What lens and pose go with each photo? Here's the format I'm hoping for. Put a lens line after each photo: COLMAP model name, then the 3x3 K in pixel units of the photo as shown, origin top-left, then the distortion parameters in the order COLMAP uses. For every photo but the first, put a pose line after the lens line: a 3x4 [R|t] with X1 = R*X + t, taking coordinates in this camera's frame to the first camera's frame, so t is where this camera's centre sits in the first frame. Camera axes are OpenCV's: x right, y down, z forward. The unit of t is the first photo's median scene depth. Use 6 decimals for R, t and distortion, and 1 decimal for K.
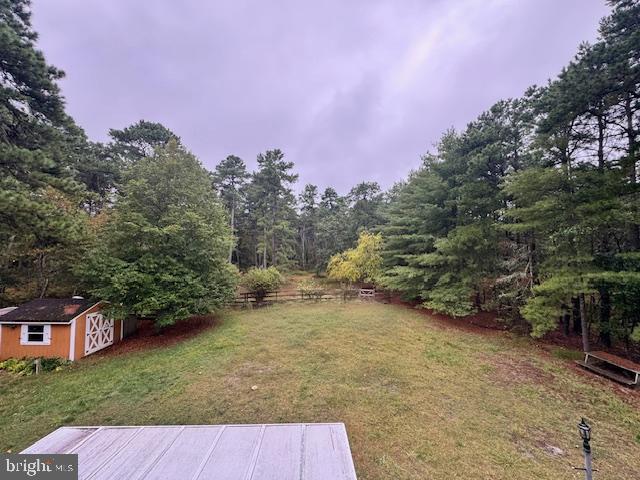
lens RADIAL K [[256.9, 0, 319.0], [0, 256.9, 239.4], [0, 0, 1]] dist [-0.002264, -0.000851]
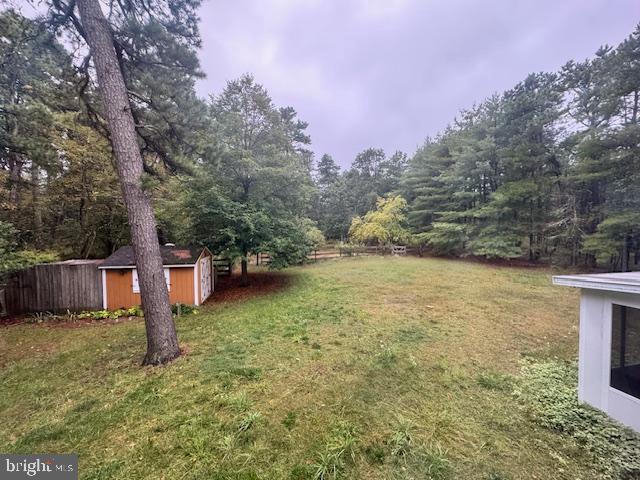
lens RADIAL K [[256.9, 0, 319.0], [0, 256.9, 239.4], [0, 0, 1]] dist [-0.002264, -0.000851]
pose [[0.981491, -0.011315, 0.191175, -0.600930], [-0.005771, 0.996052, 0.088581, 0.125123], [-0.191422, -0.088045, 0.977551, 0.023282]]
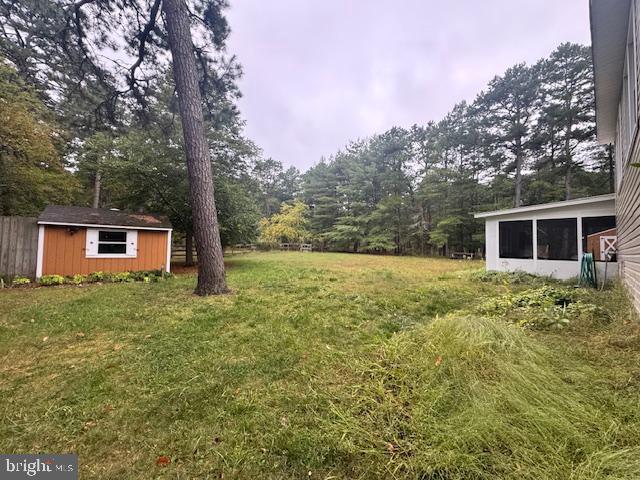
lens RADIAL K [[256.9, 0, 319.0], [0, 256.9, 239.4], [0, 0, 1]] dist [-0.002264, -0.000851]
pose [[0.765395, 0.036937, 0.642500, -0.965134], [-0.053915, 0.998522, 0.006823, 0.274816], [-0.641299, -0.039863, 0.766255, 0.024742]]
